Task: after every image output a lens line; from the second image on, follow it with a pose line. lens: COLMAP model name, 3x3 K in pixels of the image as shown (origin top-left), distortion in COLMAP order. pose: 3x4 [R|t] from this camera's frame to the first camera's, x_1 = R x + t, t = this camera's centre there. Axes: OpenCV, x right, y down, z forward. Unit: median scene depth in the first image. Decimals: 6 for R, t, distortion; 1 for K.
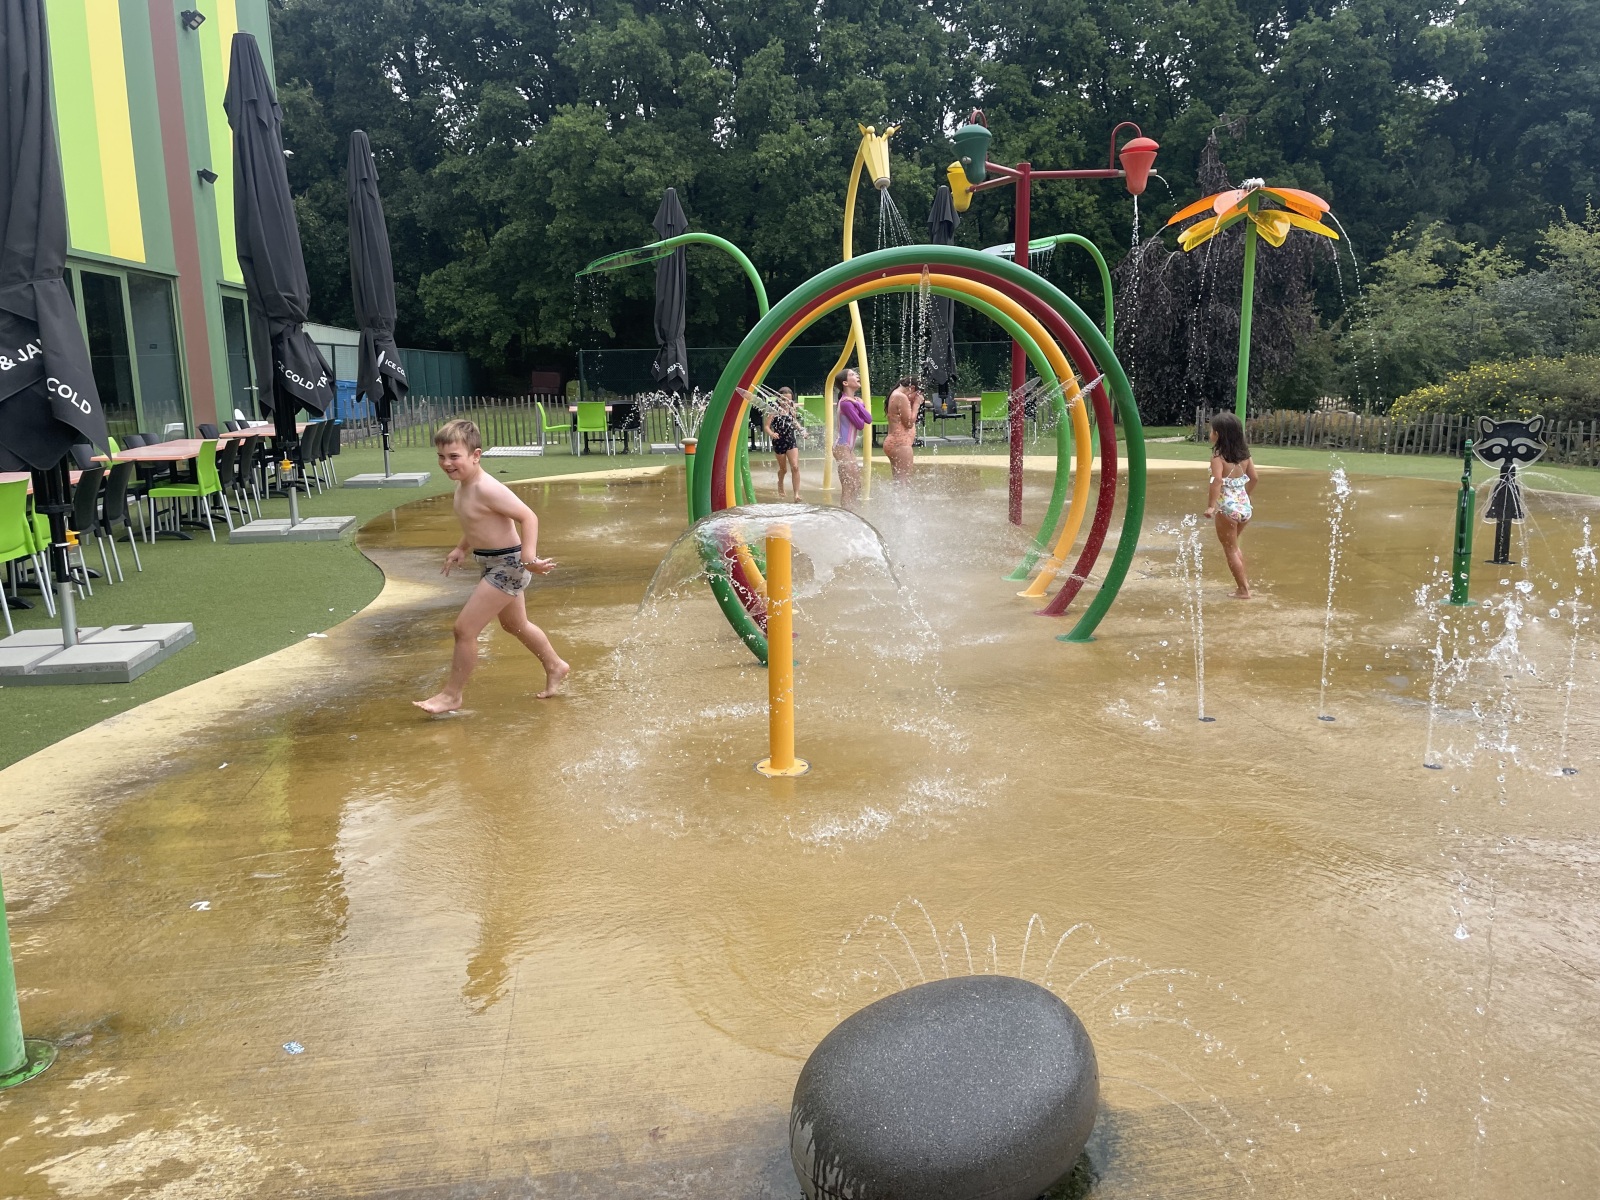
lens RADIAL K [[1223.3, 0, 793.9], [0, 1223.3, 575.4], [0, 0, 1]] dist [0.089258, -0.106611]
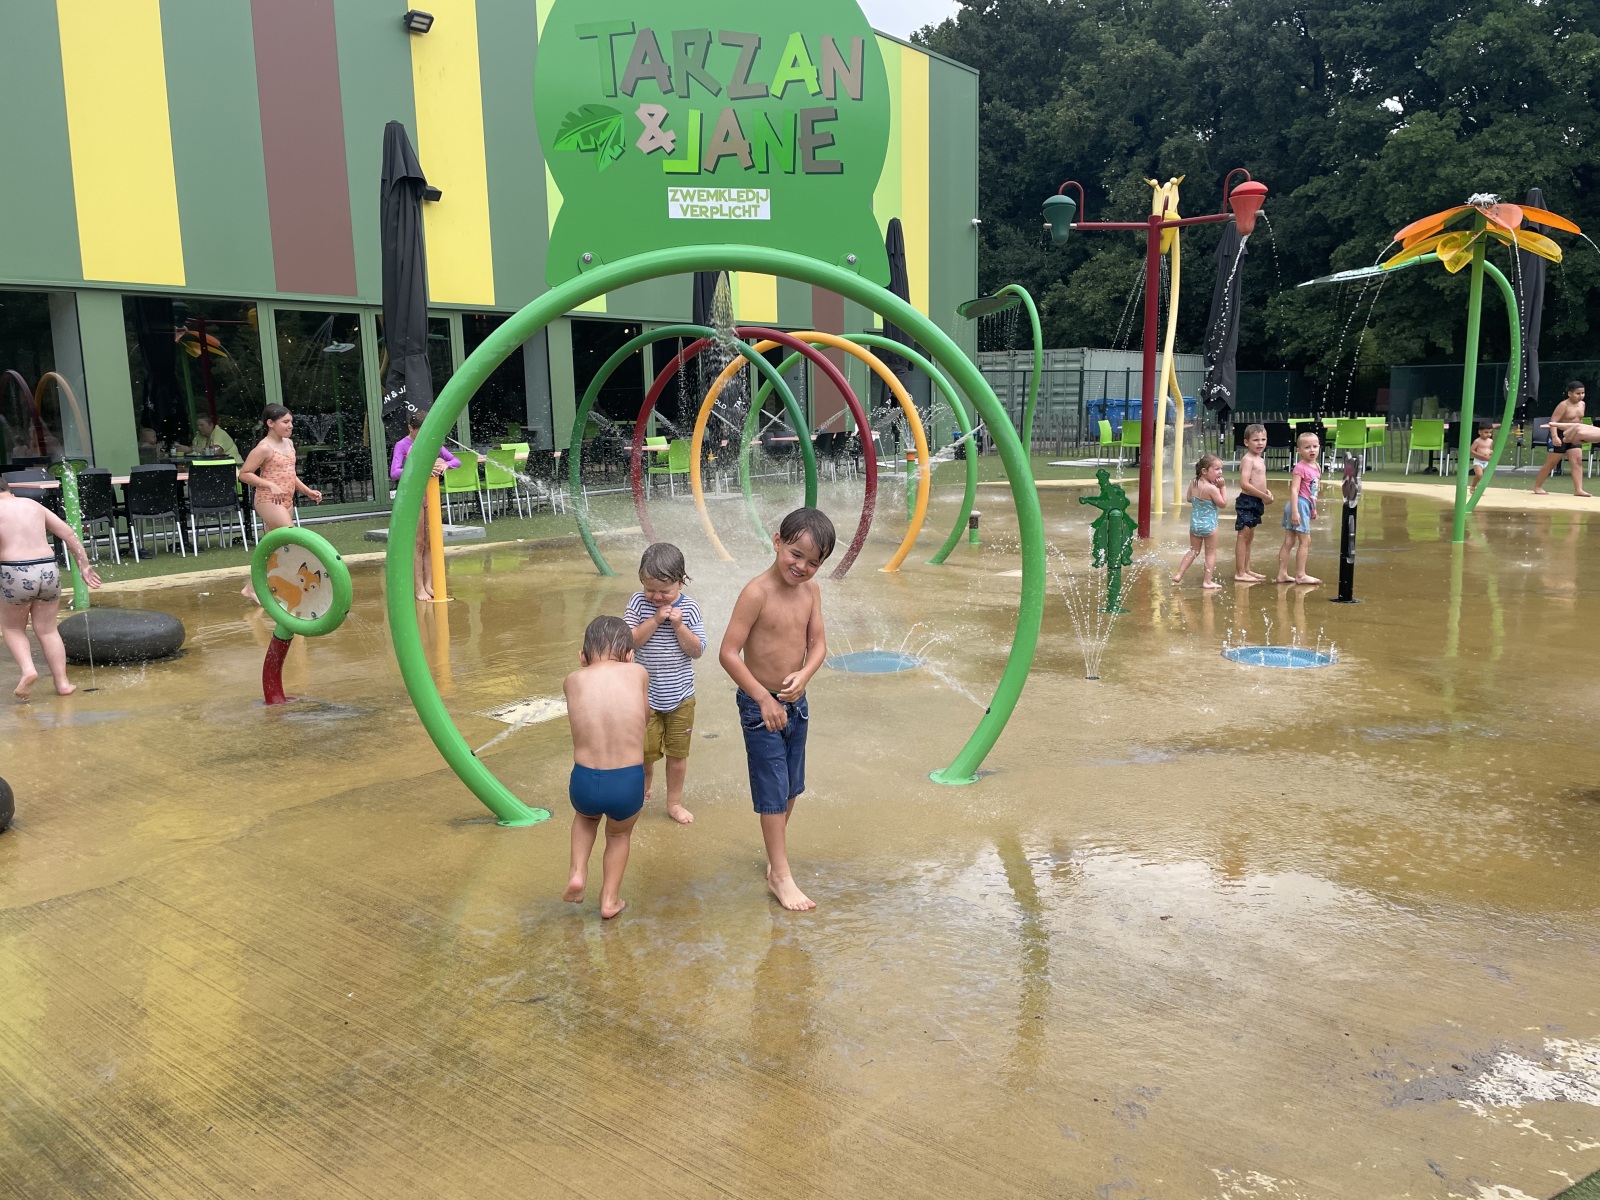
lens RADIAL K [[1223.3, 0, 816.5], [0, 1223.3, 600.7], [0, 0, 1]] dist [0.089258, -0.106611]
pose [[0.703695, 0.123693, -0.699652, 0.614240], [-0.118635, 0.991361, 0.055945, -0.009204], [0.700527, 0.043634, 0.712290, -0.001937]]
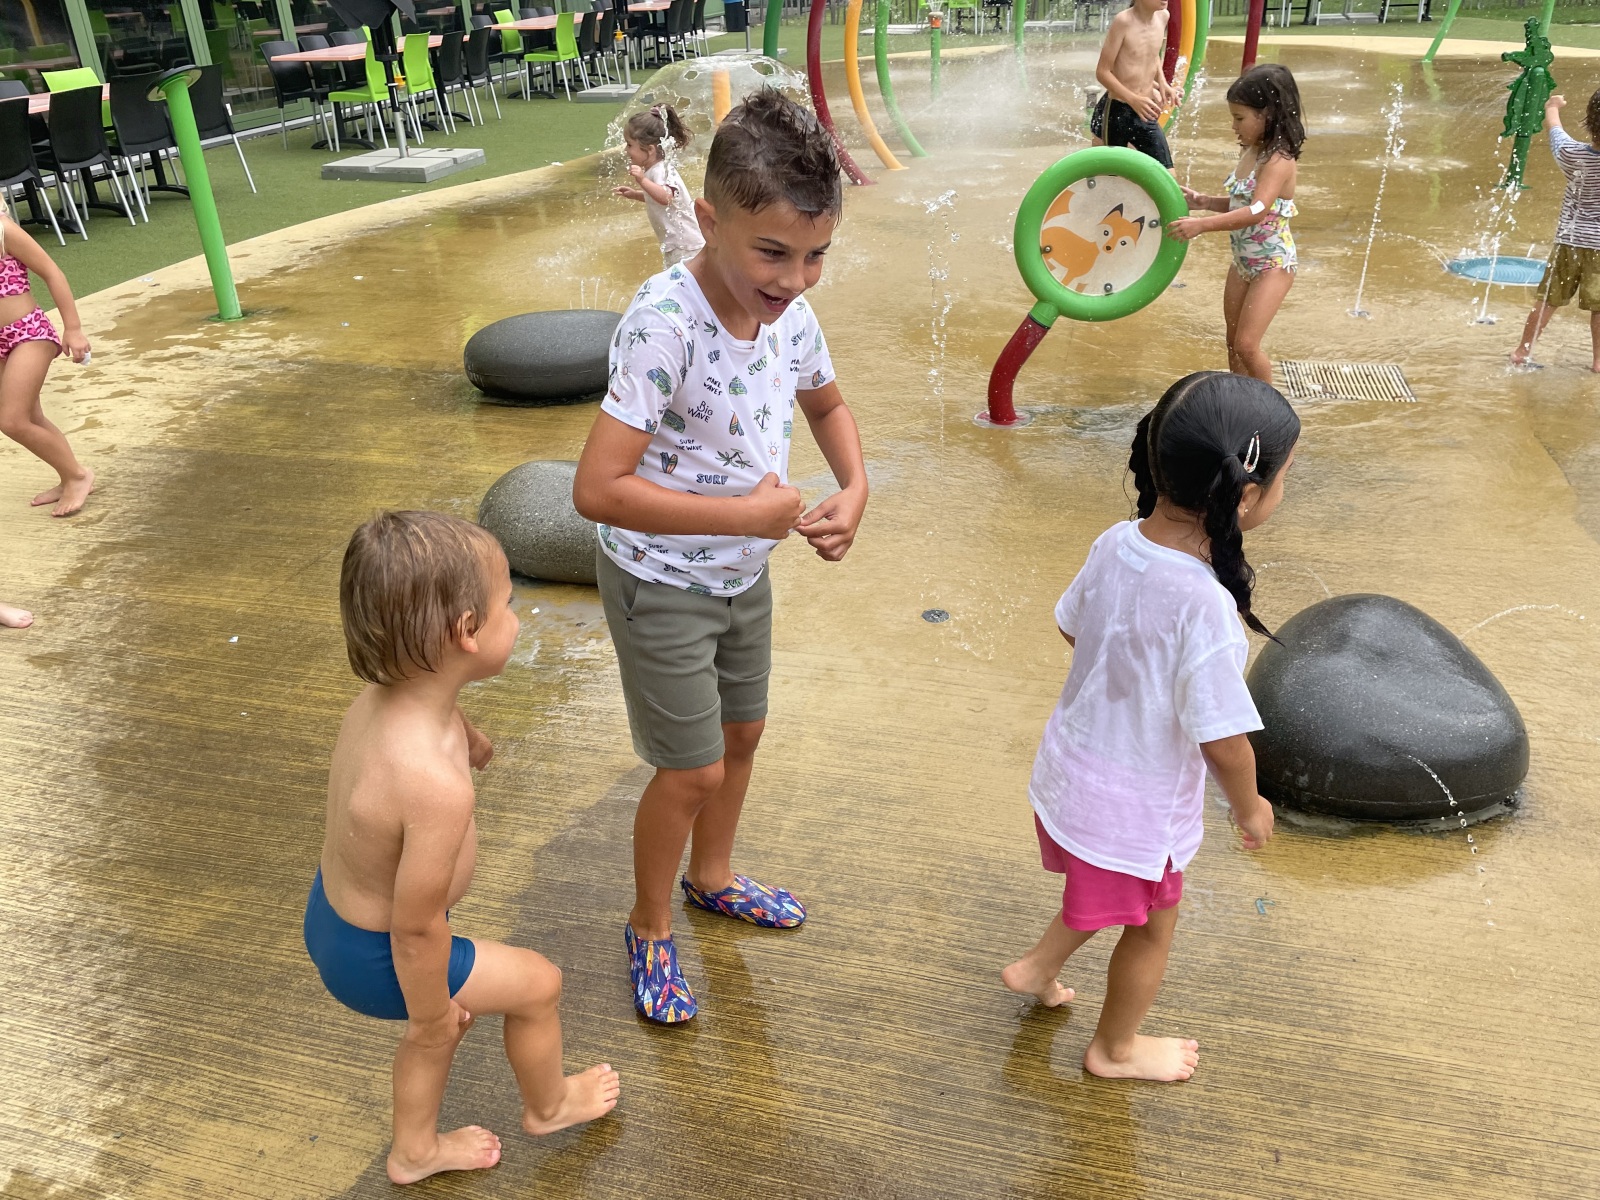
lens RADIAL K [[1223.3, 0, 821.3], [0, 1223.3, 580.5], [0, 0, 1]] dist [0.089258, -0.106611]
pose [[0.925981, 0.162062, -0.341022, 0.221499], [-0.049336, 0.947389, 0.316259, 0.018580], [0.374334, -0.276024, 0.885260, -0.129696]]
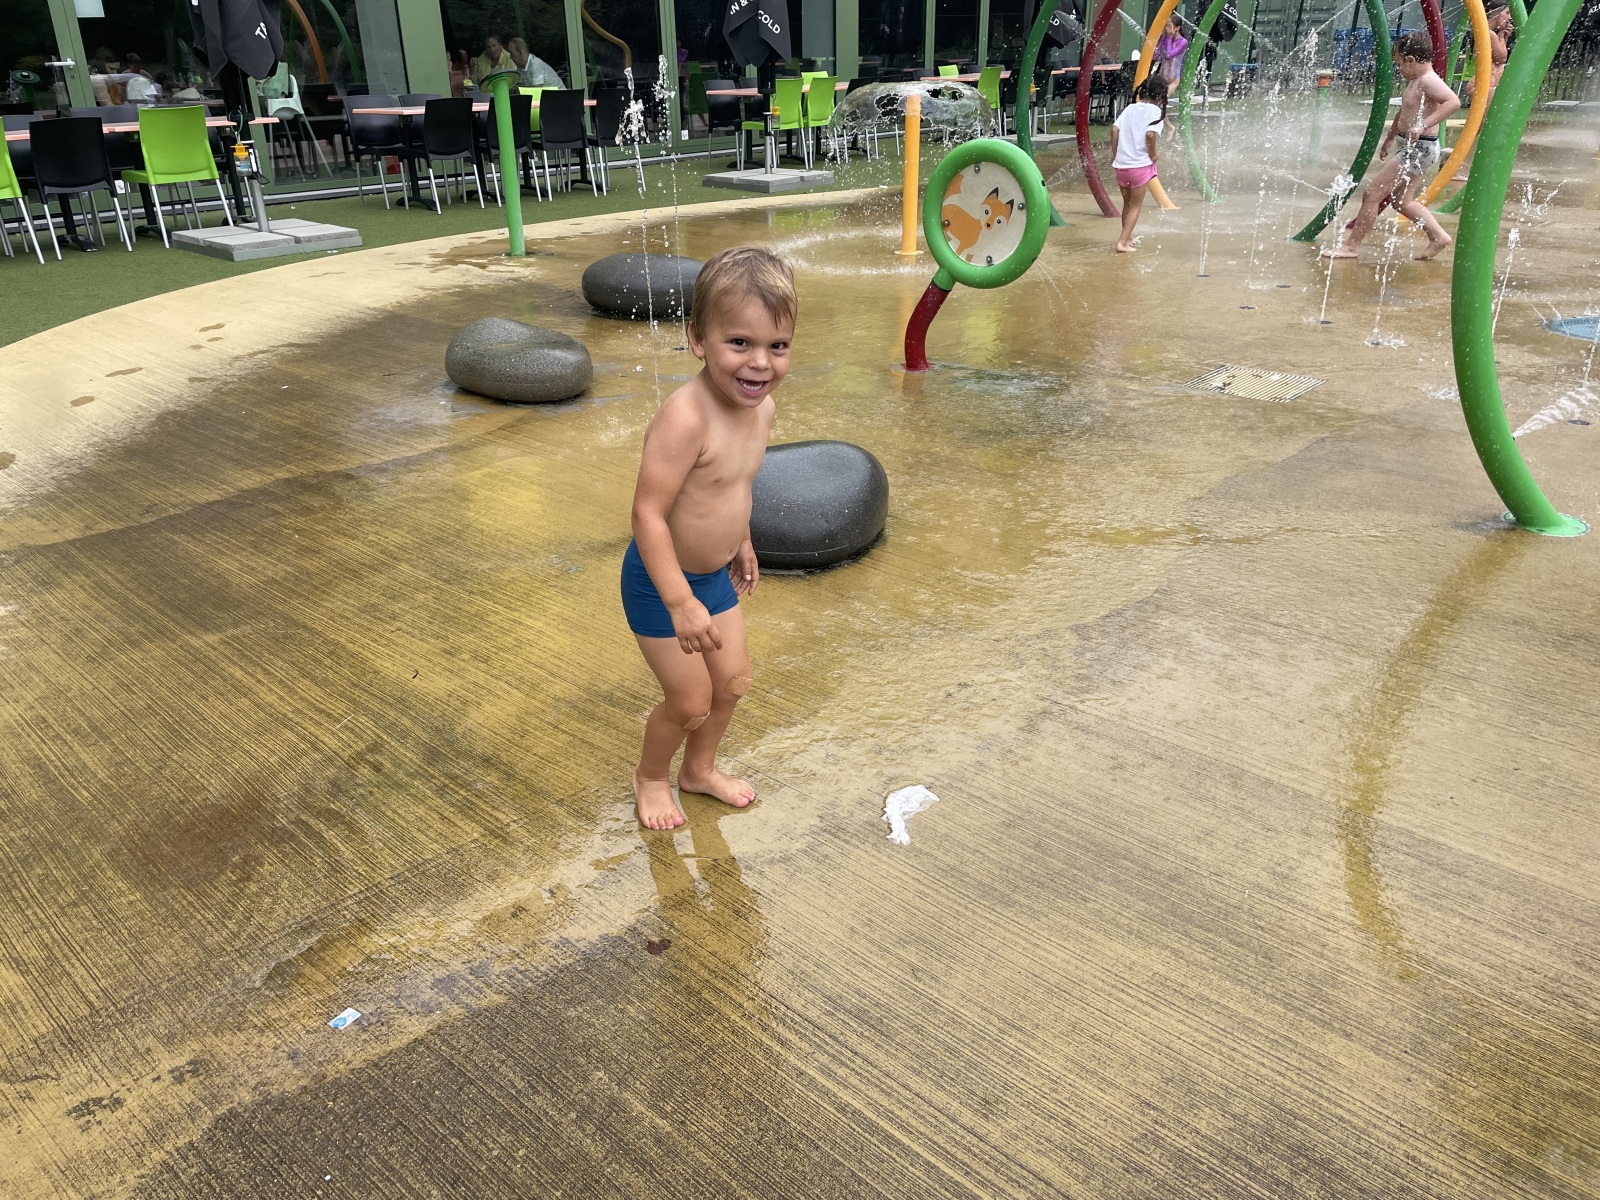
lens RADIAL K [[1223.3, 0, 789.0], [0, 1223.3, 605.4], [0, 0, 1]] dist [0.089258, -0.106611]
pose [[0.638767, 0.324536, -0.697605, 0.420573], [-0.125825, 0.938543, 0.321412, 0.029366], [0.759042, -0.117531, 0.640344, -0.099795]]
